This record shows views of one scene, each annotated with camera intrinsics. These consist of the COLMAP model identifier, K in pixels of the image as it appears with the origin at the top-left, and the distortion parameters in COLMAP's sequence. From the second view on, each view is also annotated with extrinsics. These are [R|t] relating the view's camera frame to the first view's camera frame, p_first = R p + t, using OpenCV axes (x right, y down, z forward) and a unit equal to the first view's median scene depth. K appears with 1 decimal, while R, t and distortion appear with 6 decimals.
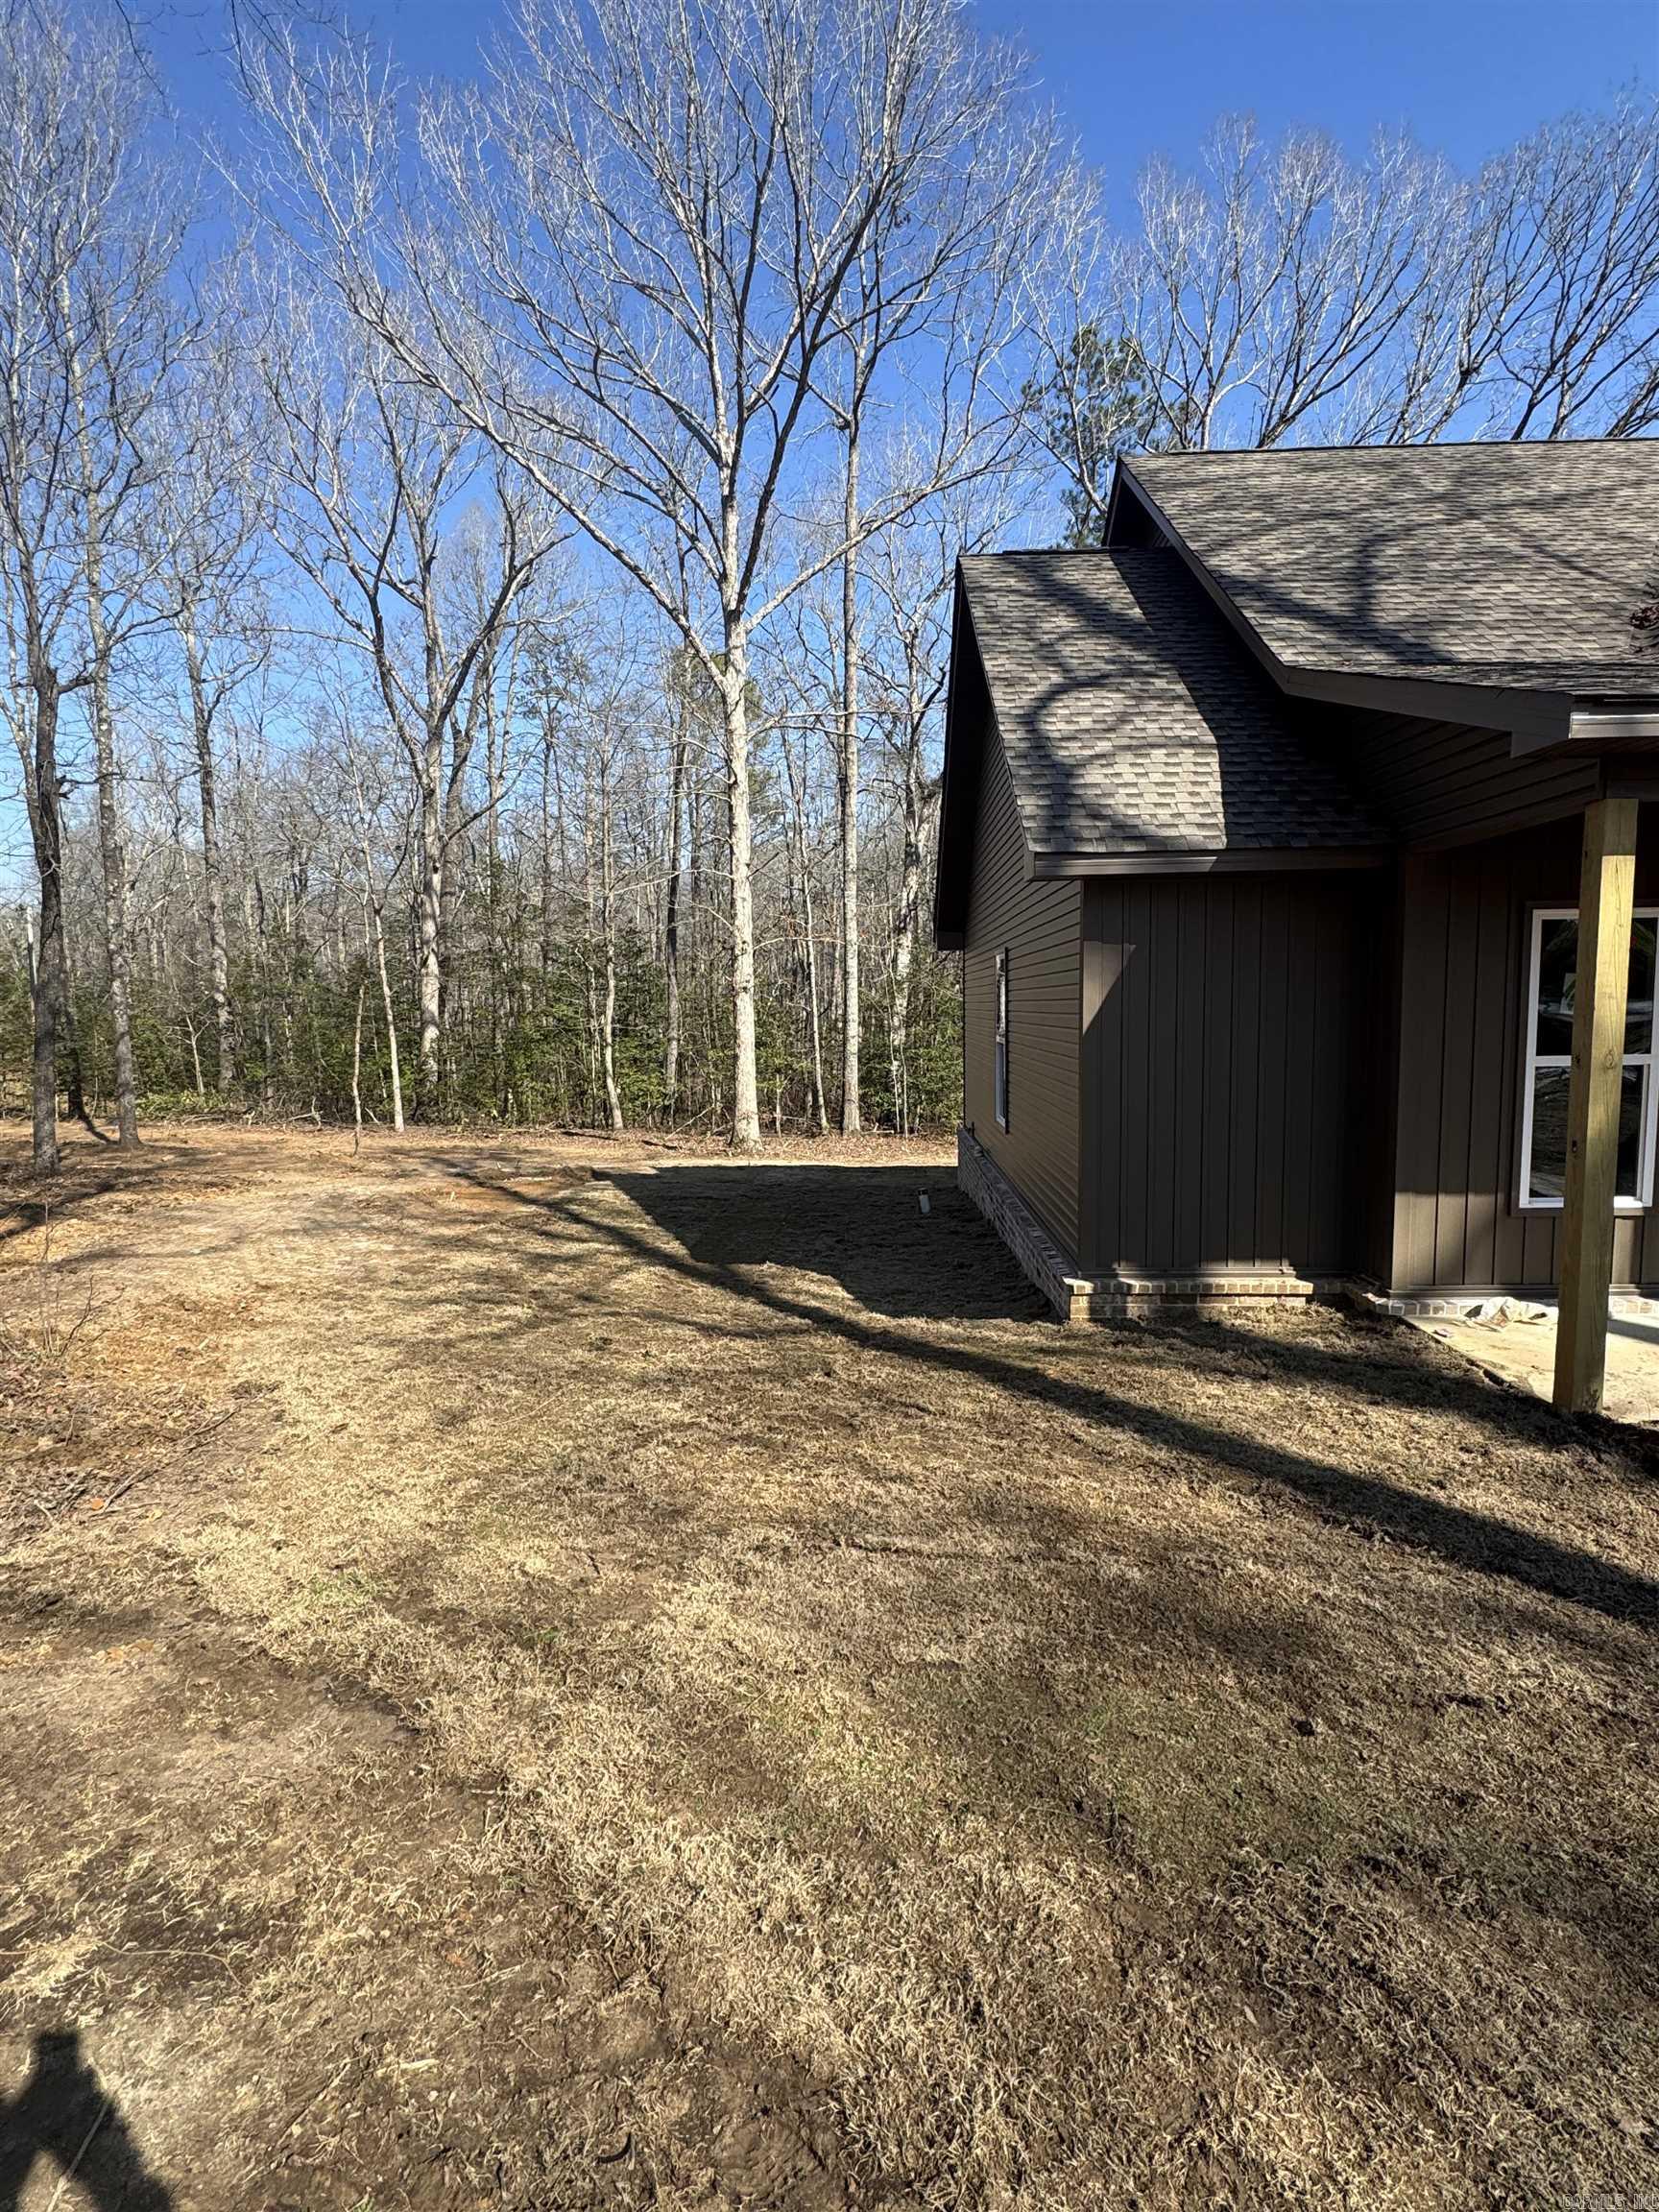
lens RADIAL K [[1053.3, 0, 829.5], [0, 1053.3, 1106.0], [0, 0, 1]] dist [-0.011397, 0.000606]
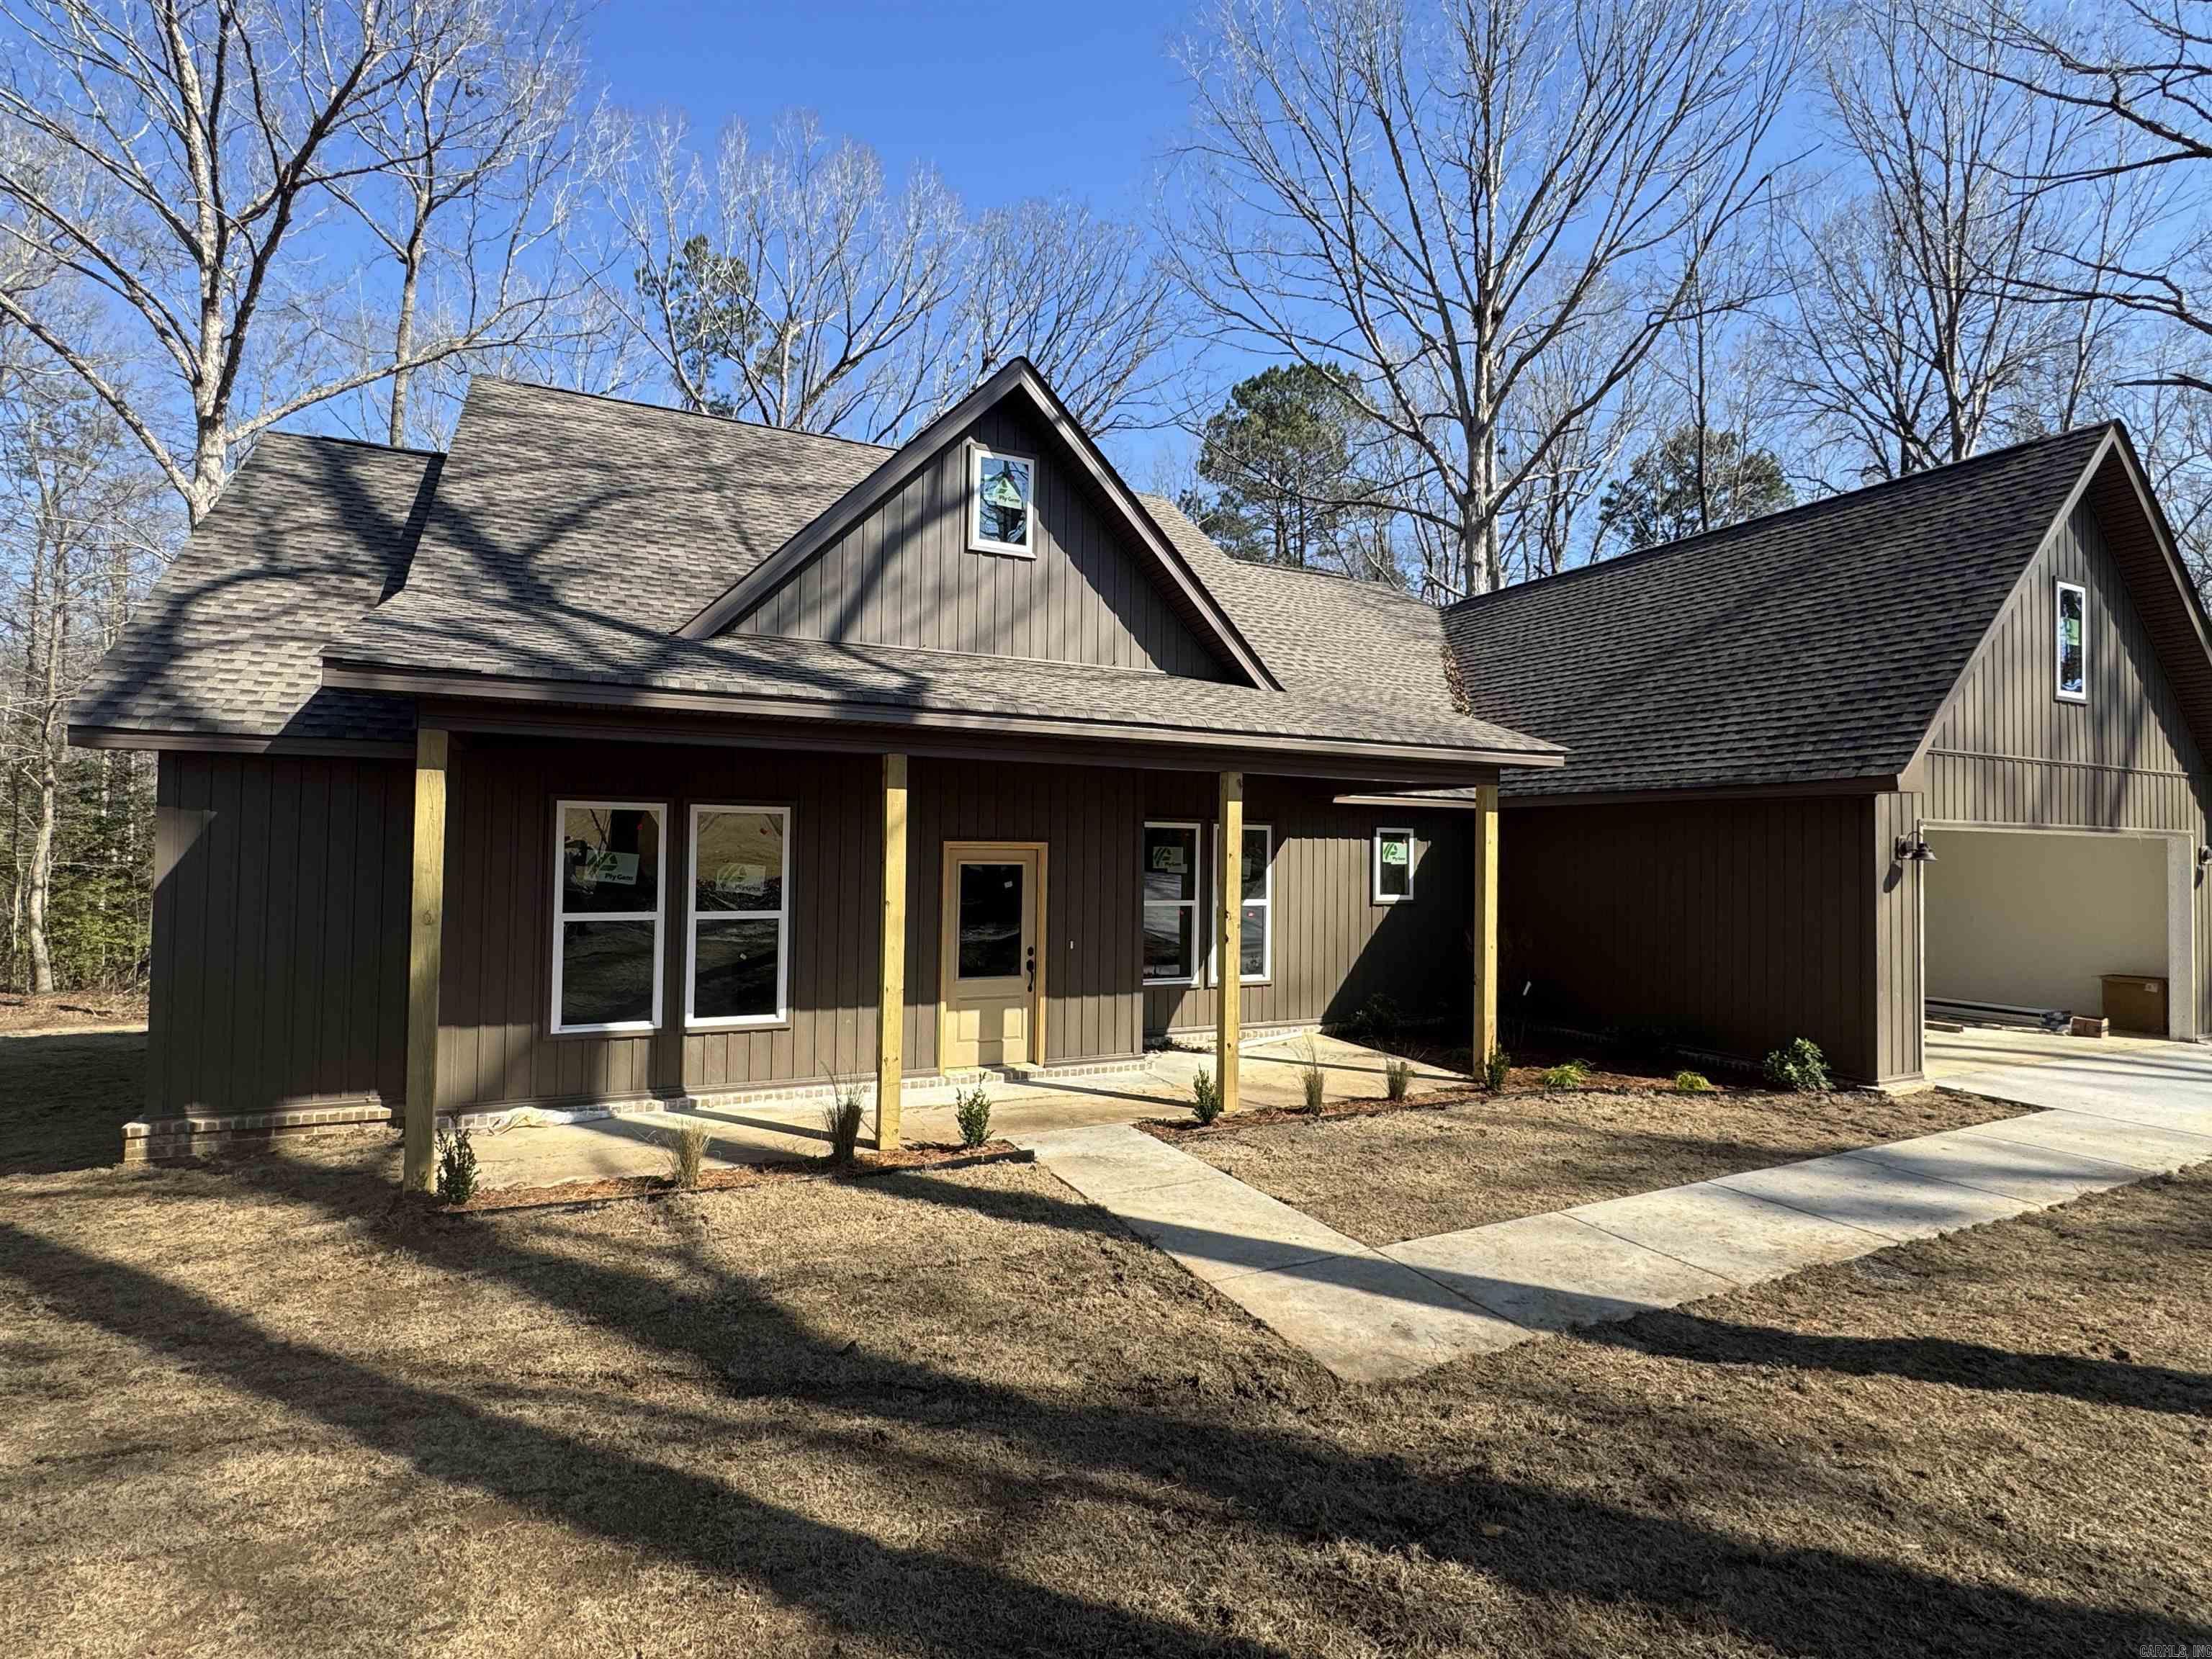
lens RADIAL K [[1053.3, 0, 1106.0], [0, 1053.3, 829.5], [0, 0, 1]] dist [-0.011397, 0.000606]
pose [[0.882141, 0.041072, 0.469192, 0.593841], [0.014531, 0.993343, -0.114275, 0.005905], [-0.470762, 0.107625, 0.875671, -0.408739]]
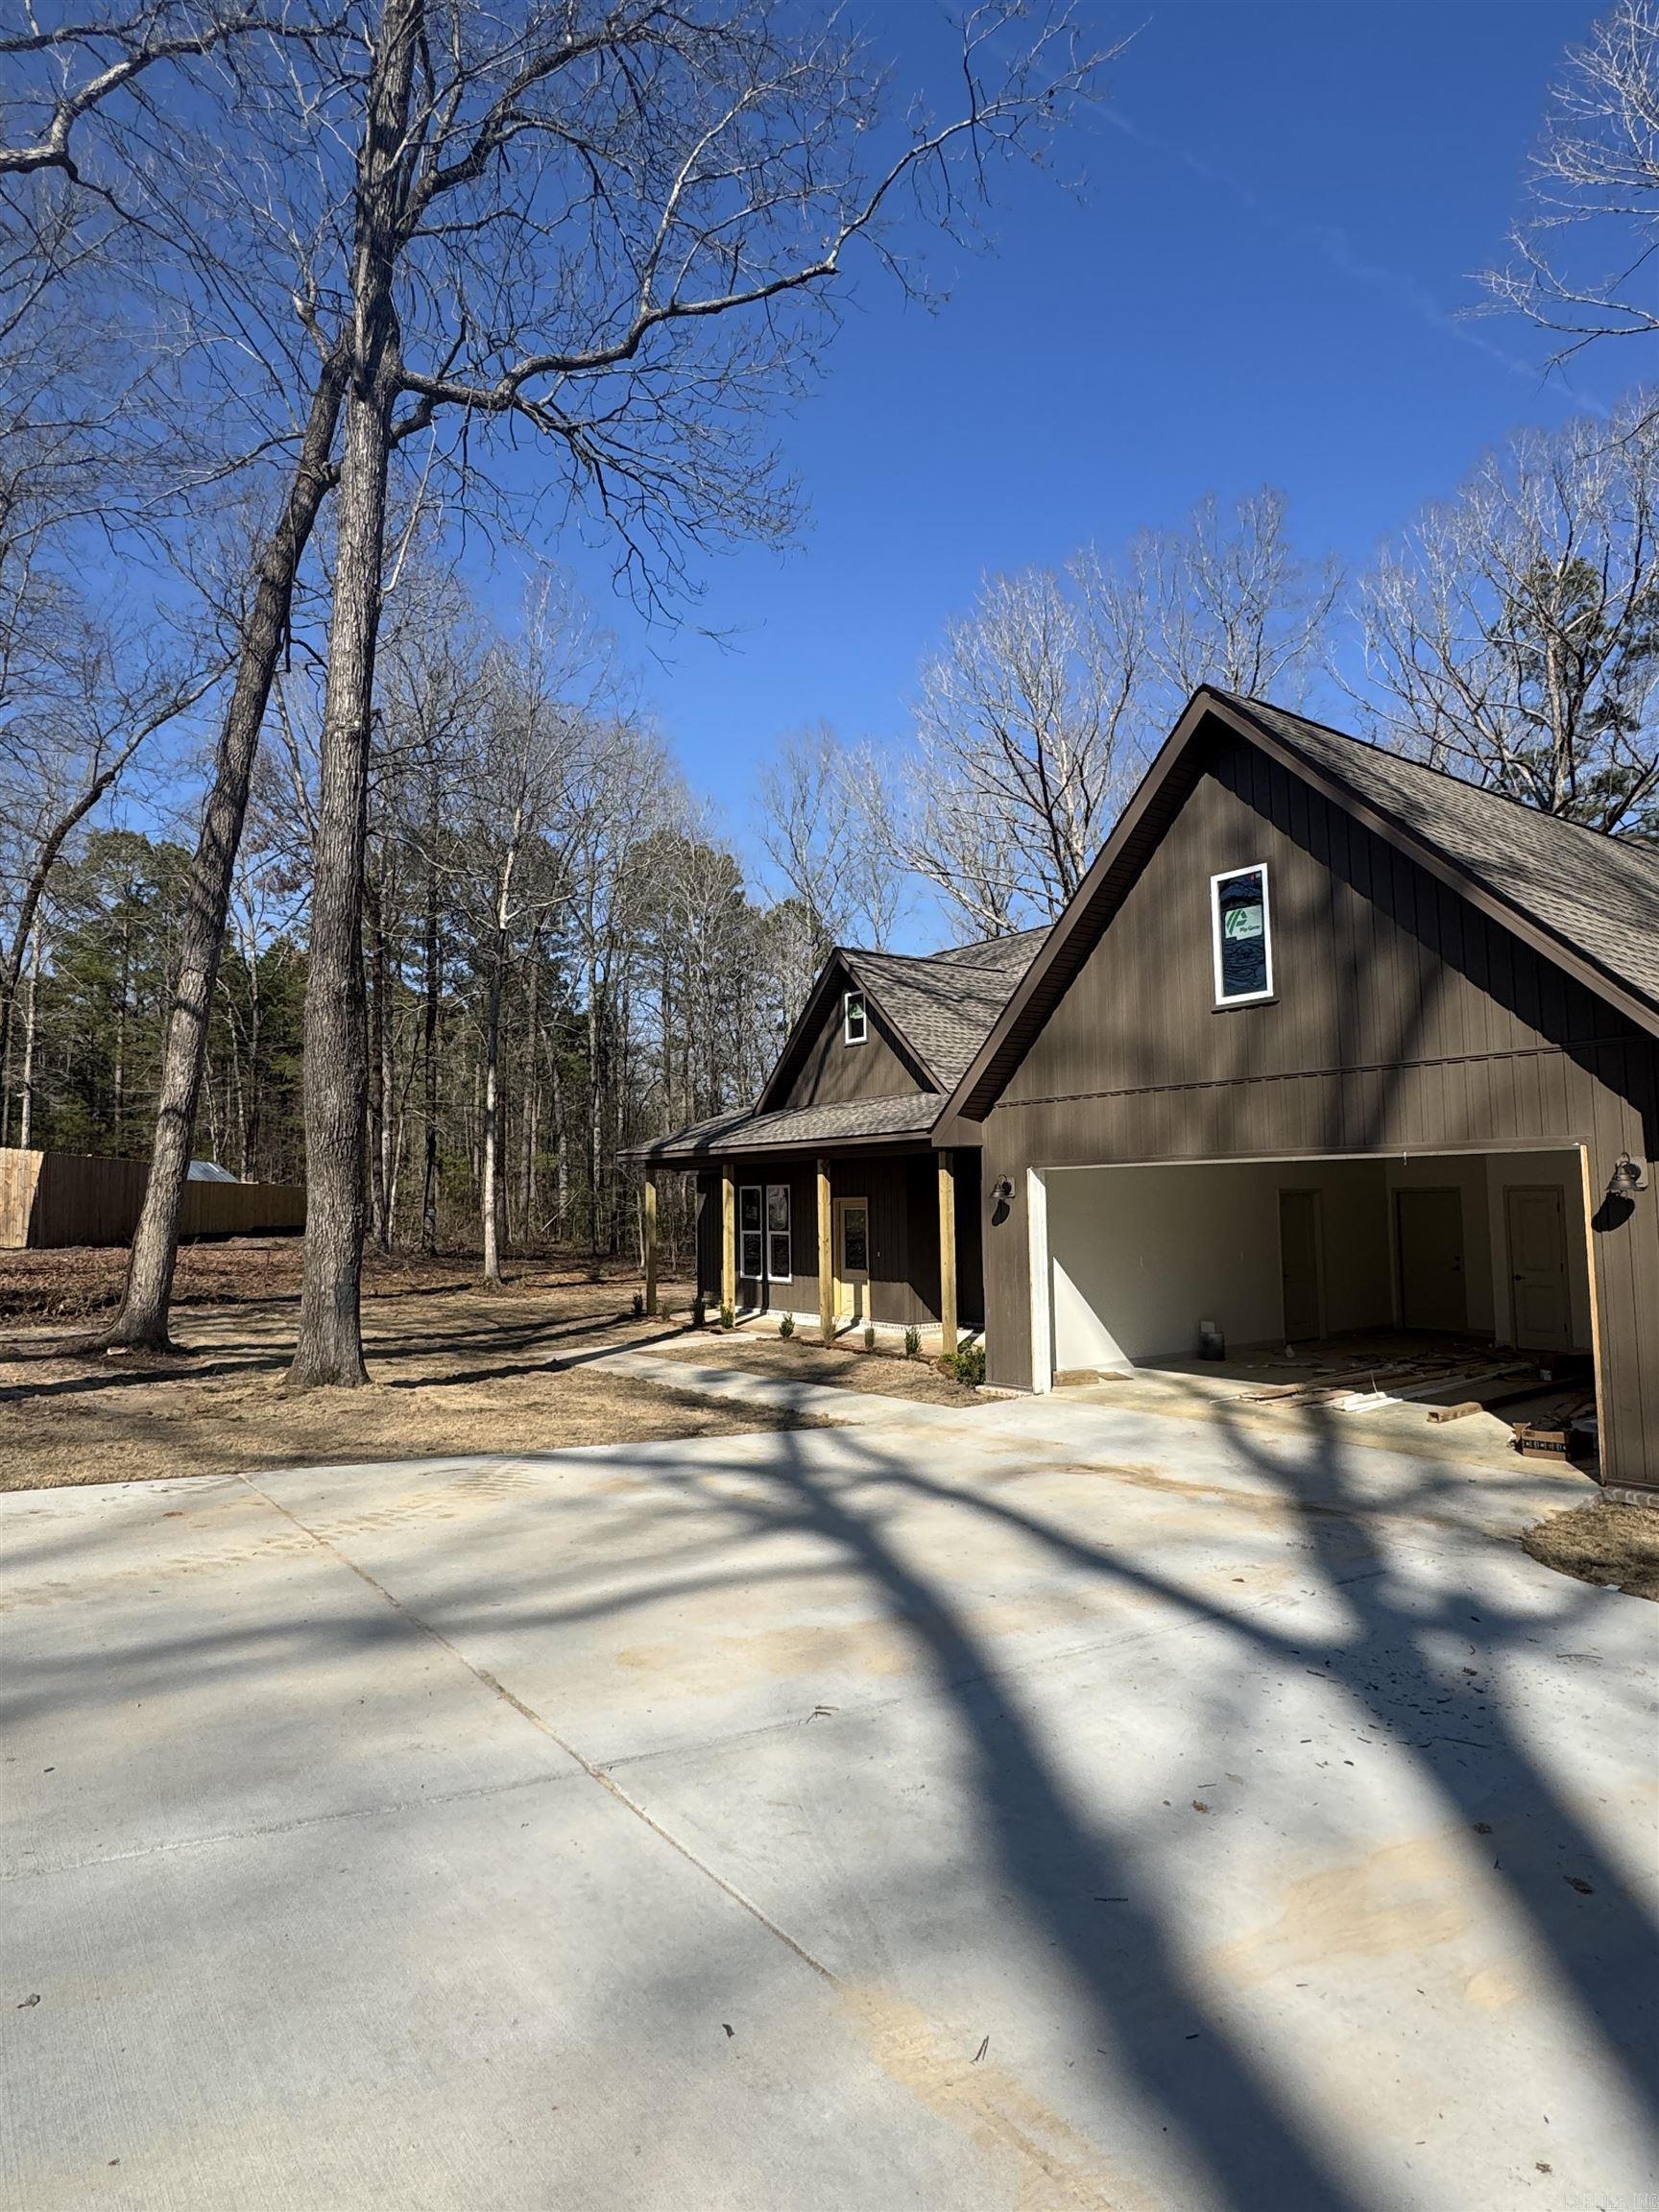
lens RADIAL K [[1237.3, 0, 829.5], [0, 1237.3, 1106.0], [0, 0, 1]] dist [0.000306, 0.000060]
pose [[0.634385, -0.054356, -0.771104, 3.701300], [-0.057038, 0.991514, -0.116818, 0.001154], [0.770910, 0.118090, 0.625901, -1.204090]]
